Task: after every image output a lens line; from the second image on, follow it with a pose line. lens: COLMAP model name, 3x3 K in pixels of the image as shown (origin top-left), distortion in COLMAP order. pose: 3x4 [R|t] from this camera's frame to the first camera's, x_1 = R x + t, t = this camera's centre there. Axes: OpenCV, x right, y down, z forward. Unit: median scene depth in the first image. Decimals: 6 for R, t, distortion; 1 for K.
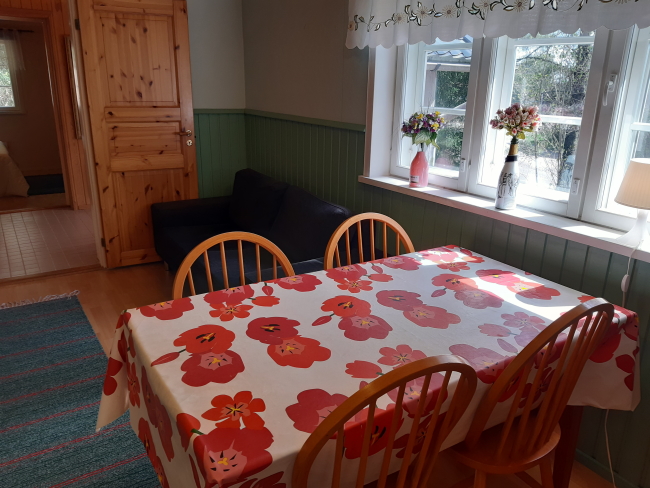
lens RADIAL K [[499.6, 0, 325.4], [0, 499.6, 240.4], [0, 0, 1]] dist [0.073463, -0.115708]
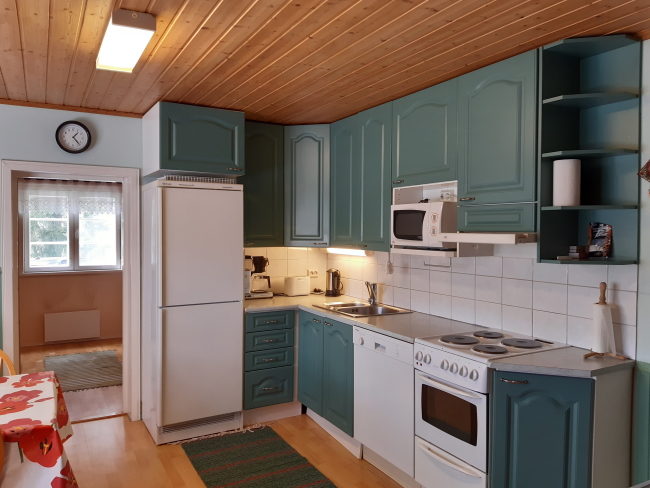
lens RADIAL K [[499.6, 0, 325.4], [0, 499.6, 240.4], [0, 0, 1]] dist [0.073463, -0.115708]
pose [[-0.998010, -0.026244, 0.057341, -1.400472], [-0.006437, 0.946936, 0.321357, -0.848705], [-0.062732, 0.320348, -0.945220, 2.484982]]
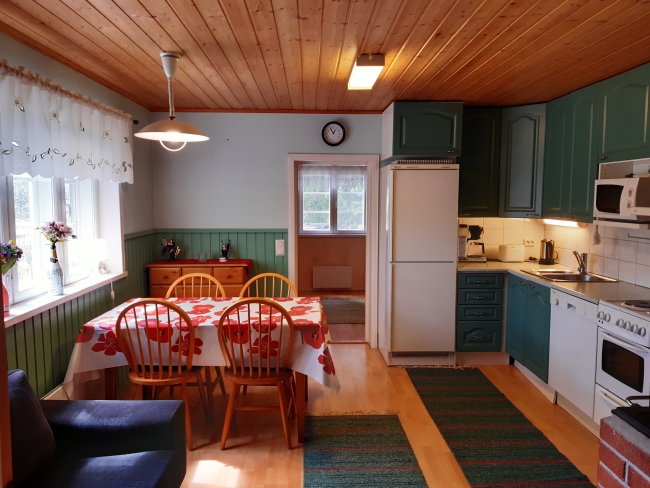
lens RADIAL K [[499.6, 0, 325.4], [0, 499.6, 240.4], [0, 0, 1]] dist [0.073463, -0.115708]
pose [[-0.858513, -0.065570, 0.508583, -1.771314], [0.134624, 0.928182, 0.346920, -1.069822], [-0.494805, 0.366303, -0.788029, 3.070511]]
